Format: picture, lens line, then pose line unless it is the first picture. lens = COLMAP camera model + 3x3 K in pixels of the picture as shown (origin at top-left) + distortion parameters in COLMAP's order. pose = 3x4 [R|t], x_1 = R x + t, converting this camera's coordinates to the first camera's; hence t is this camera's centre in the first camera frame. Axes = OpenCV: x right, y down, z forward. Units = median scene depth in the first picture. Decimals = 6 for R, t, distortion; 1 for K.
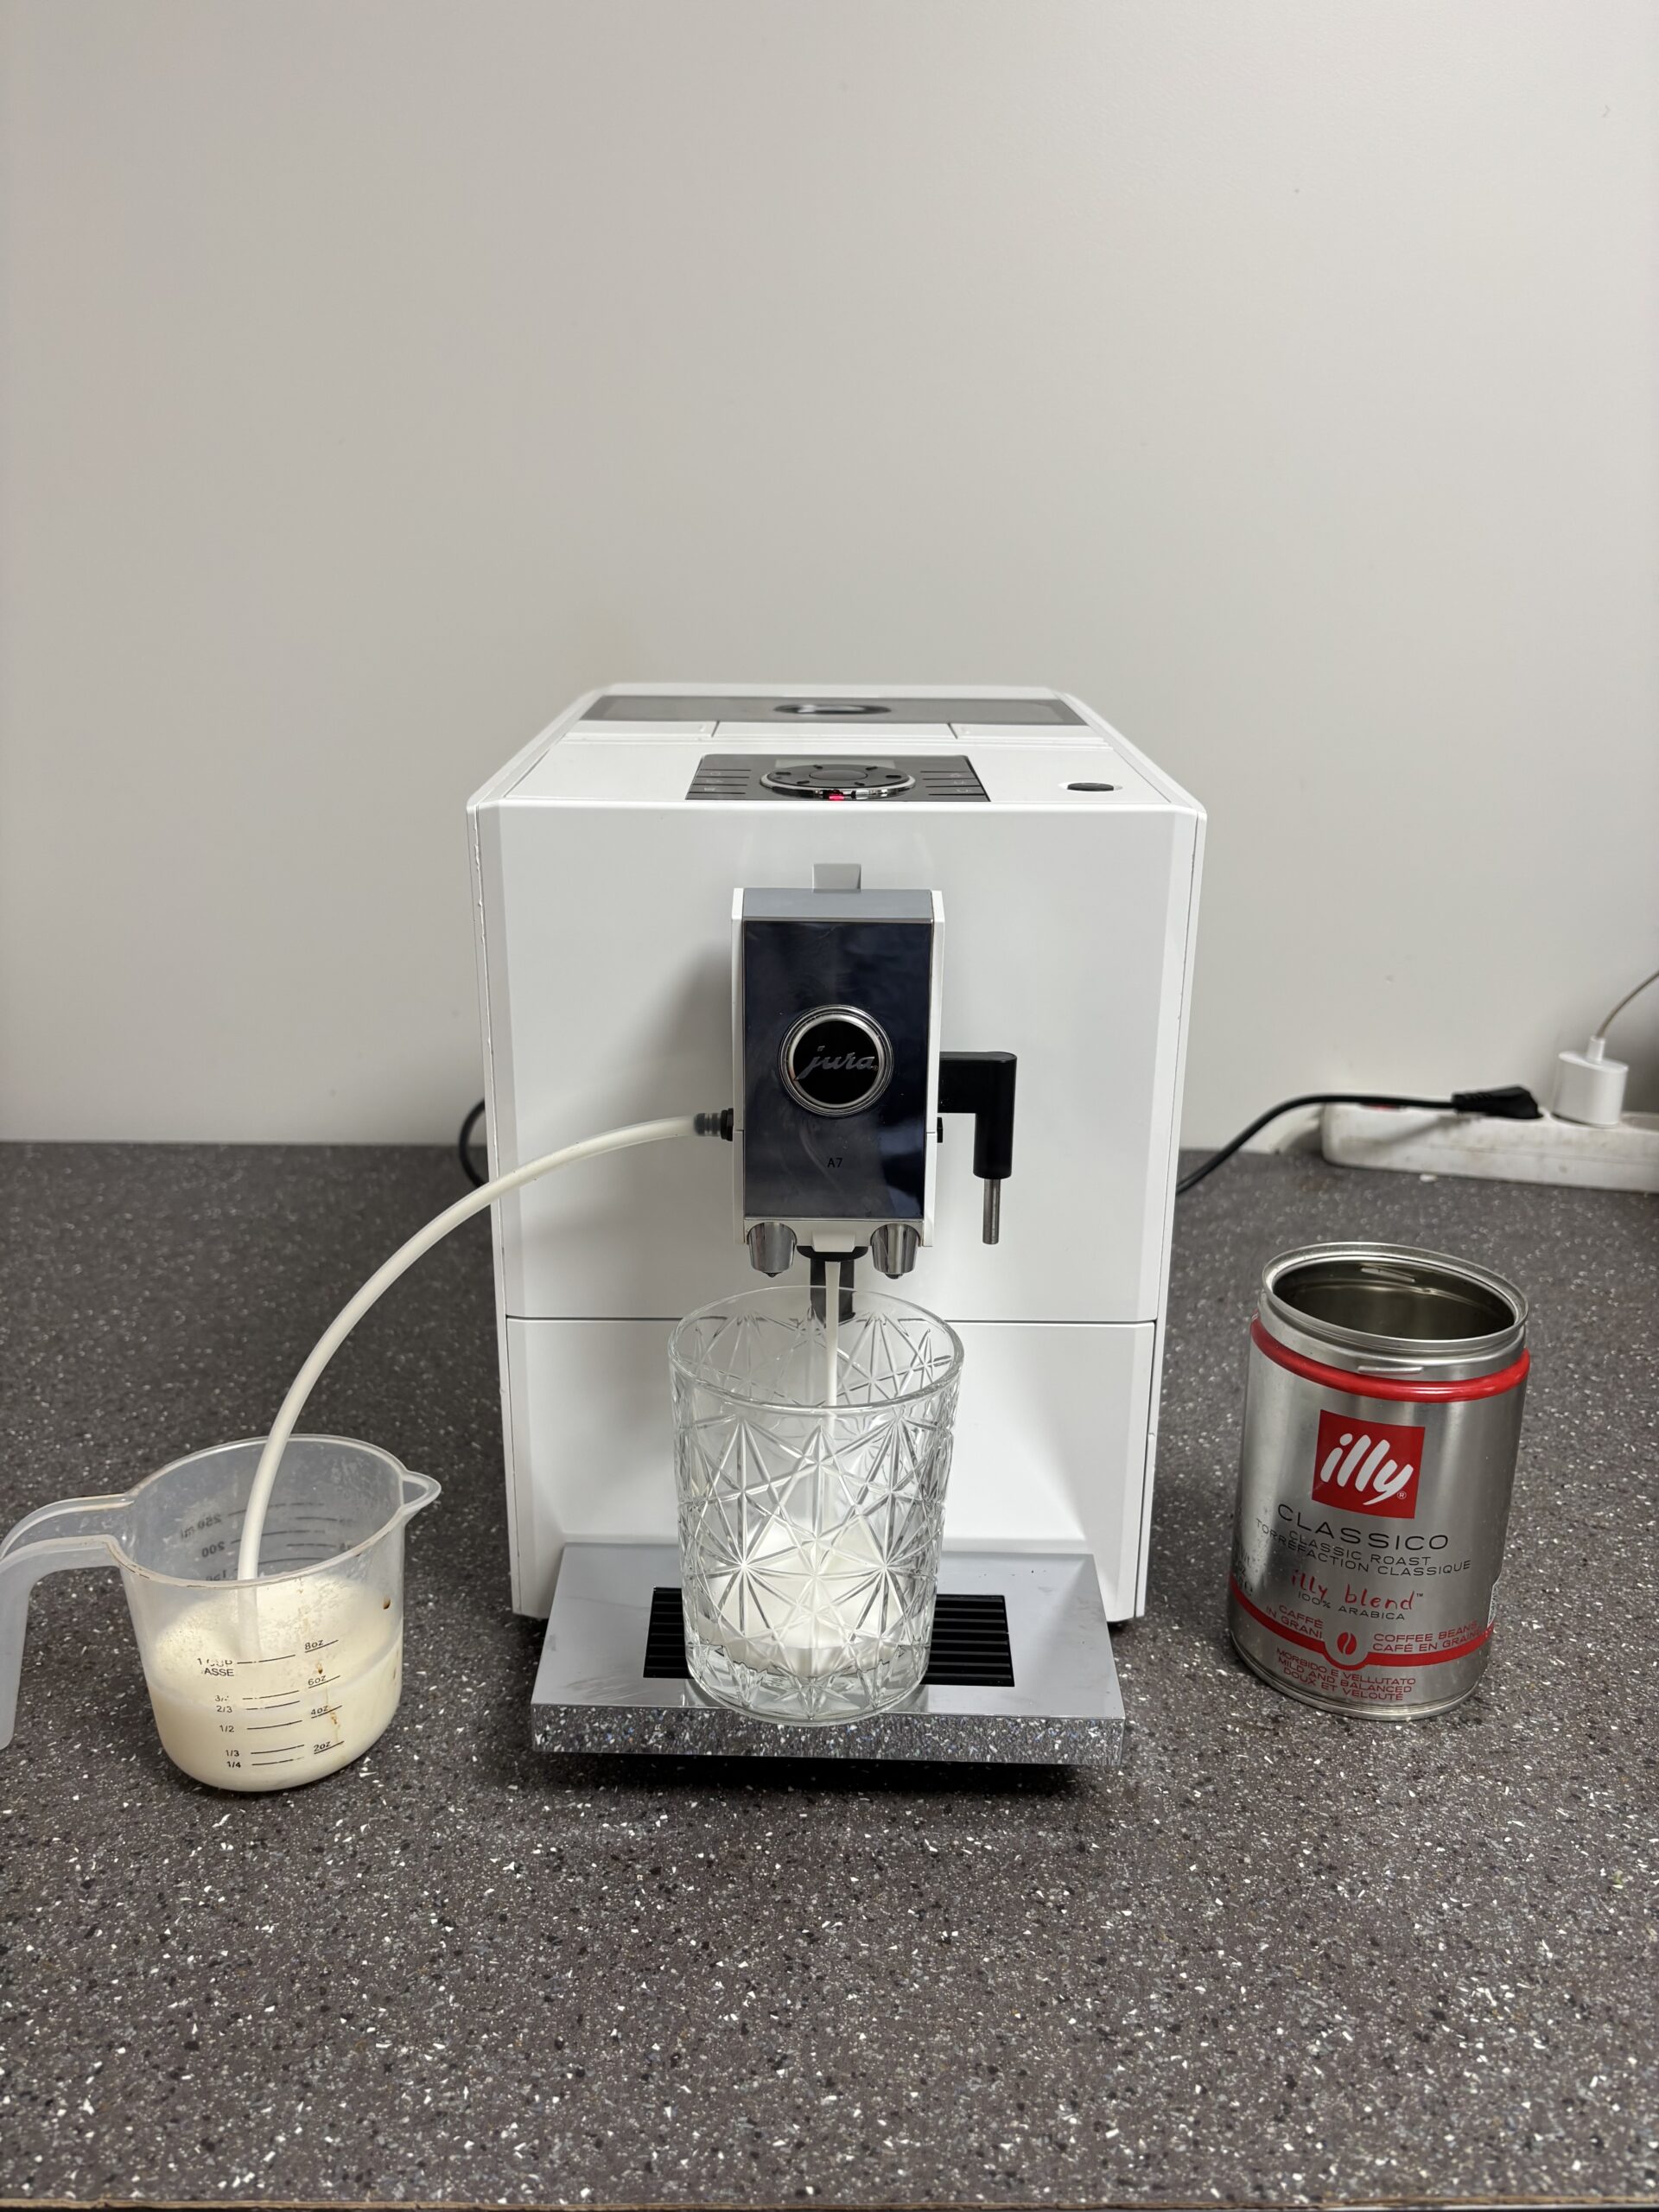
lens RADIAL K [[1675.4, 0, 829.5], [0, 1675.4, 1106.0], [0, 0, 1]] dist [0.080241, -0.115355]
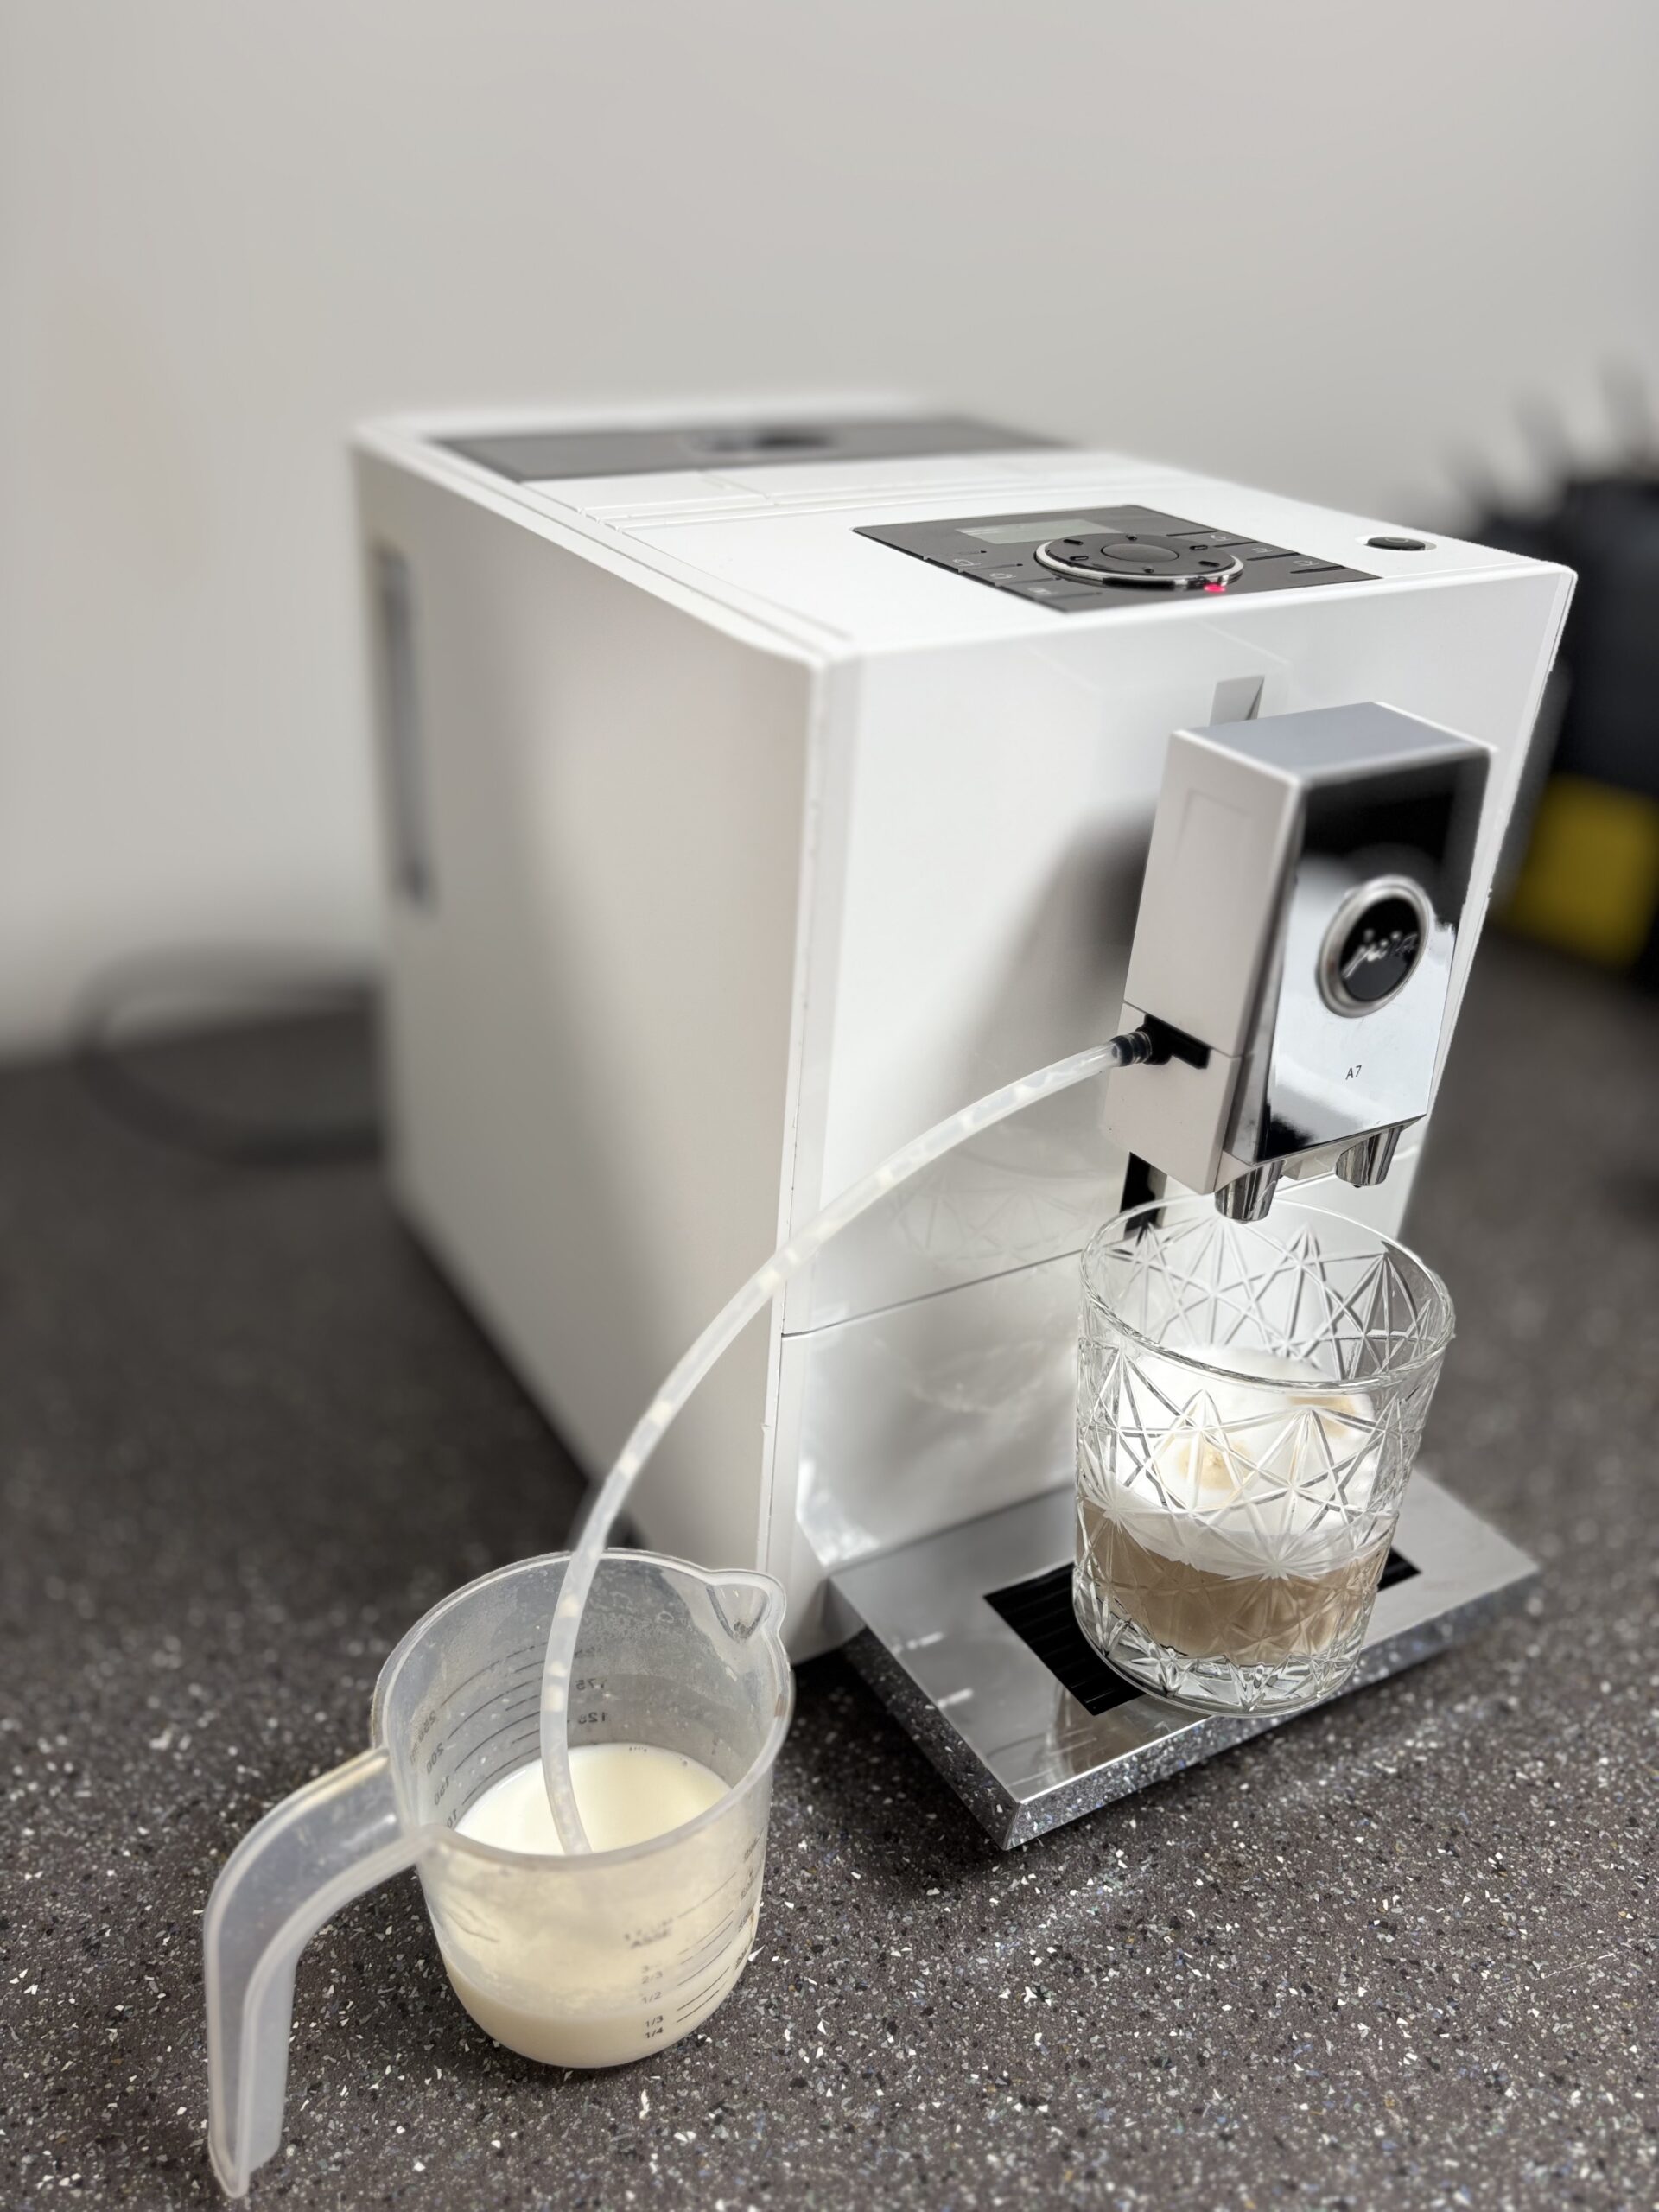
lens RADIAL K [[1675.4, 0, 829.5], [0, 1675.4, 1106.0], [0, 0, 1]] dist [0.080241, -0.115355]
pose [[0.880495, -0.219713, 0.420064, -0.522222], [0.140200, 0.967161, 0.211999, -0.145794], [-0.452849, -0.127772, 0.882385, 0.388135]]
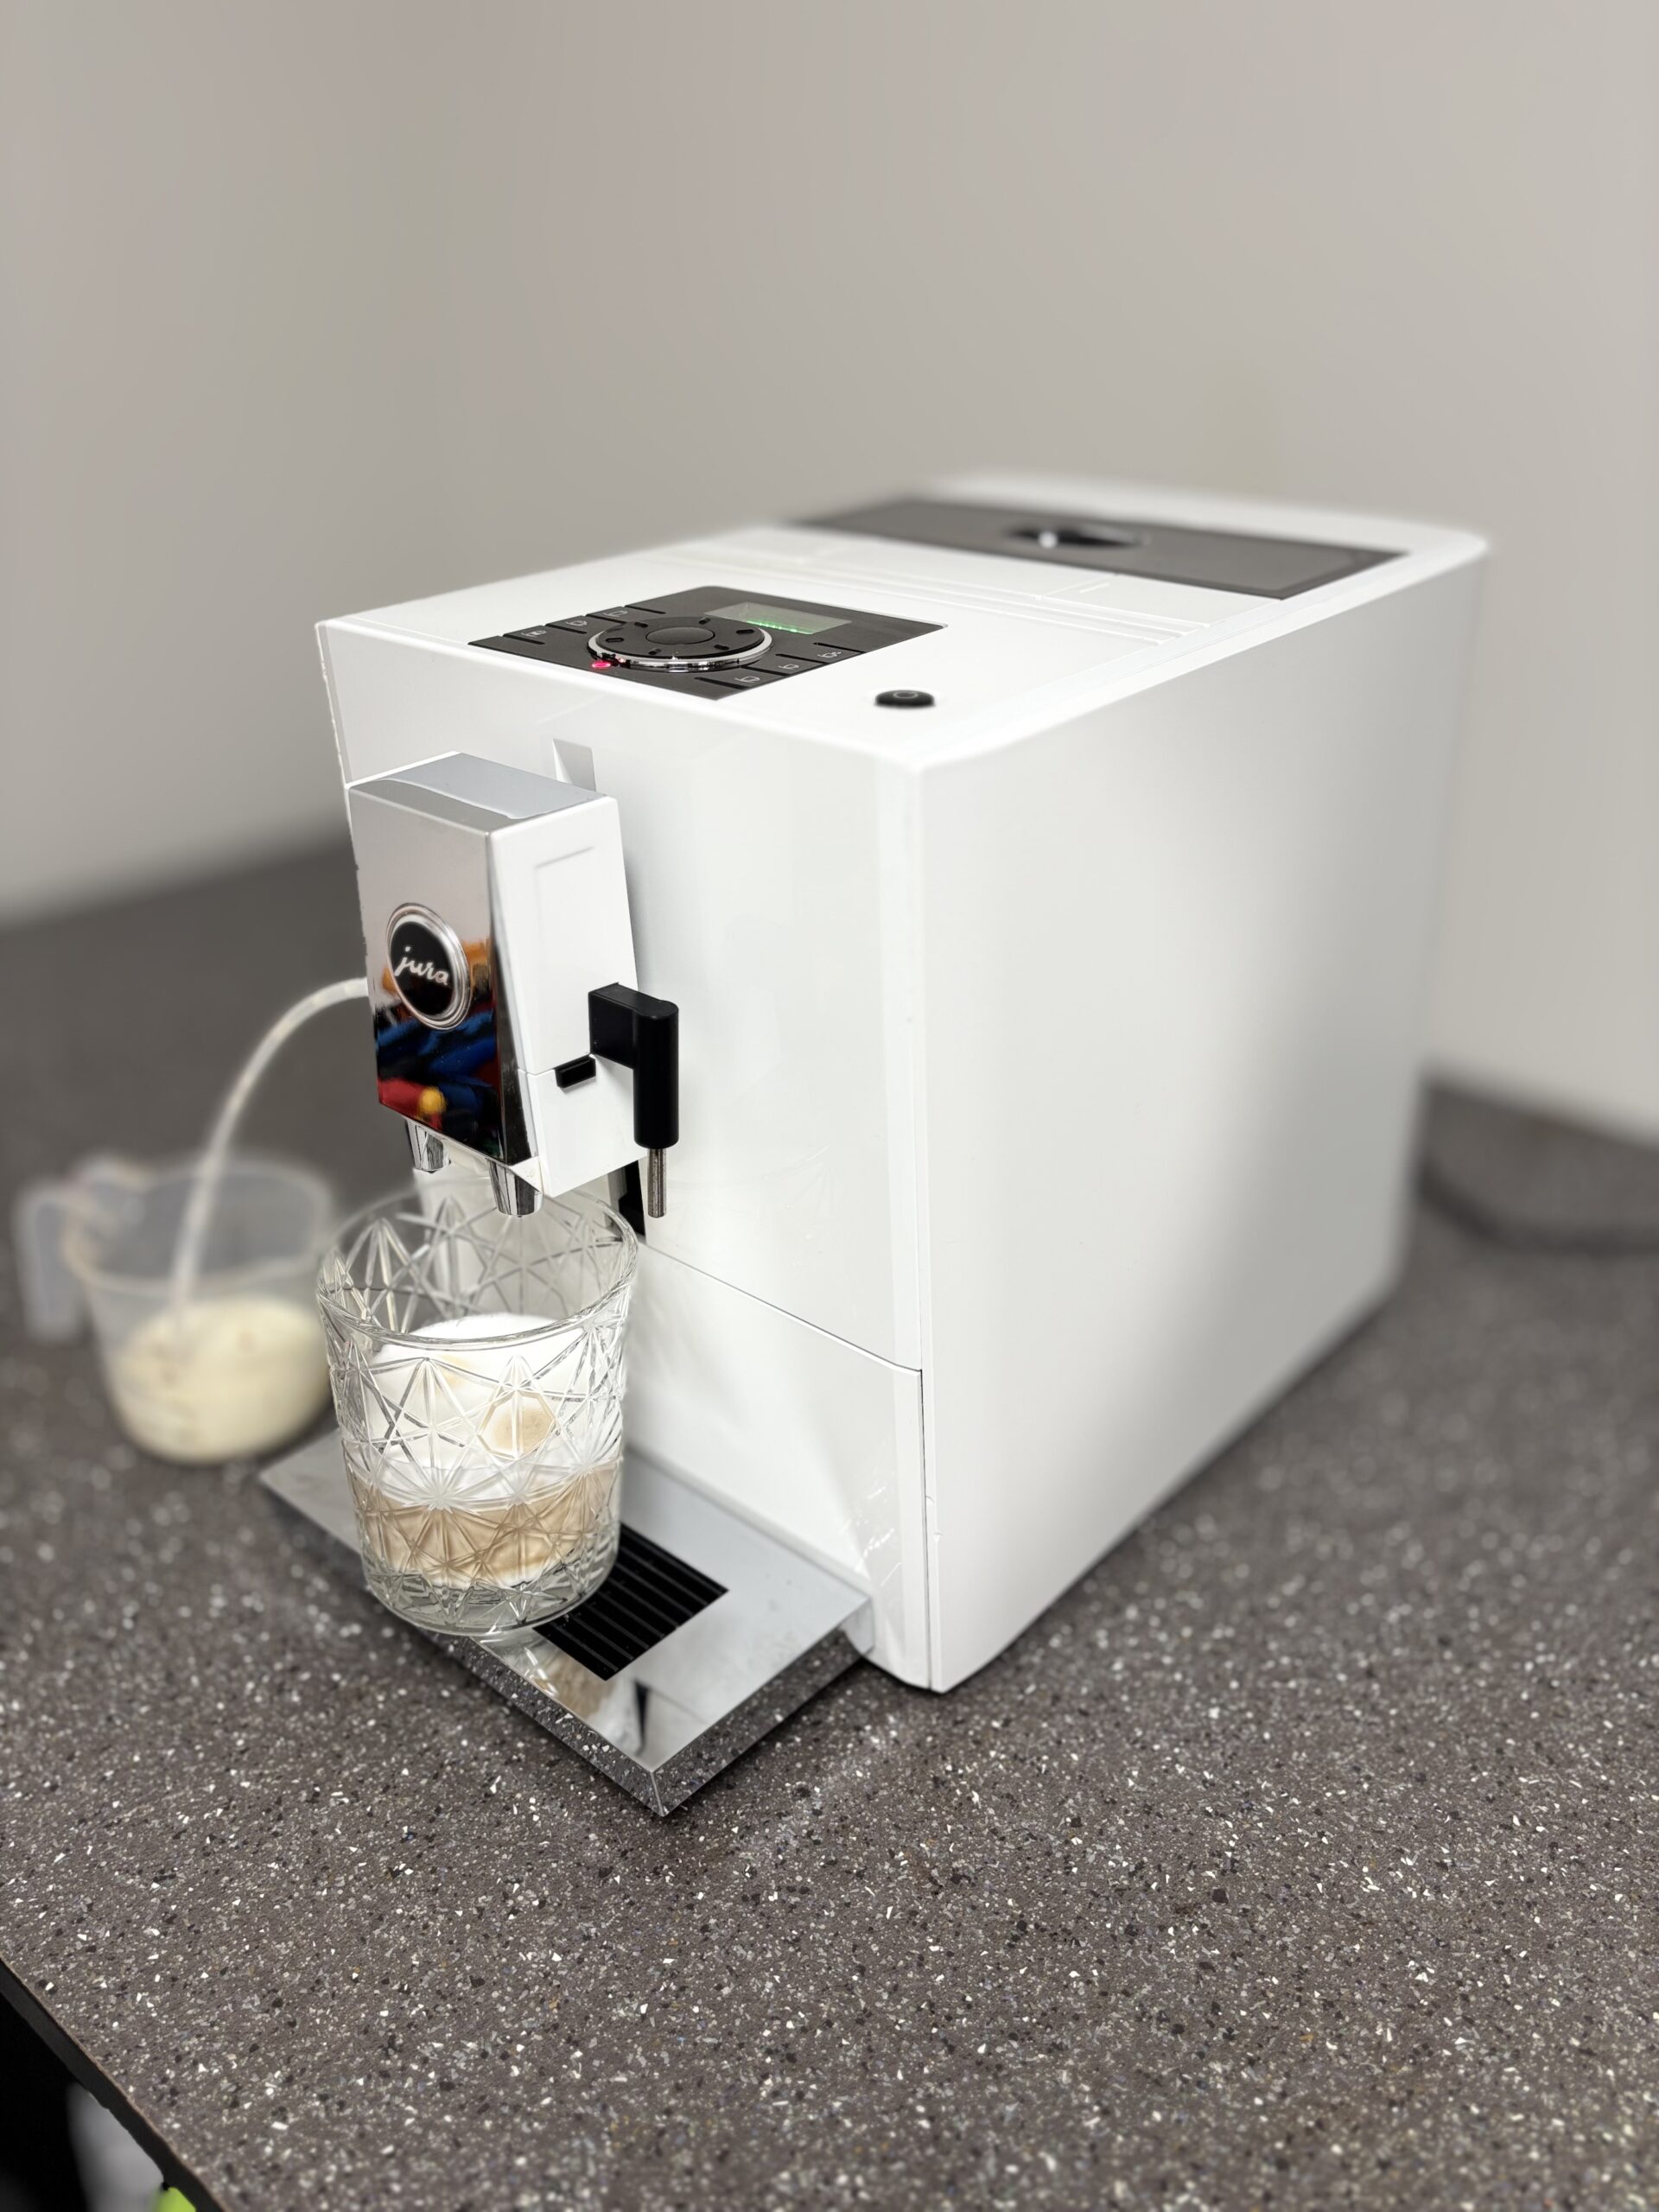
lens RADIAL K [[1675.4, 0, 829.5], [0, 1675.4, 1106.0], [0, 0, 1]] dist [0.080241, -0.115355]
pose [[0.771463, 0.293816, -0.564373, 0.651828], [-0.204563, 0.954438, 0.217261, -0.182097], [0.602494, -0.052159, 0.796417, 0.380362]]
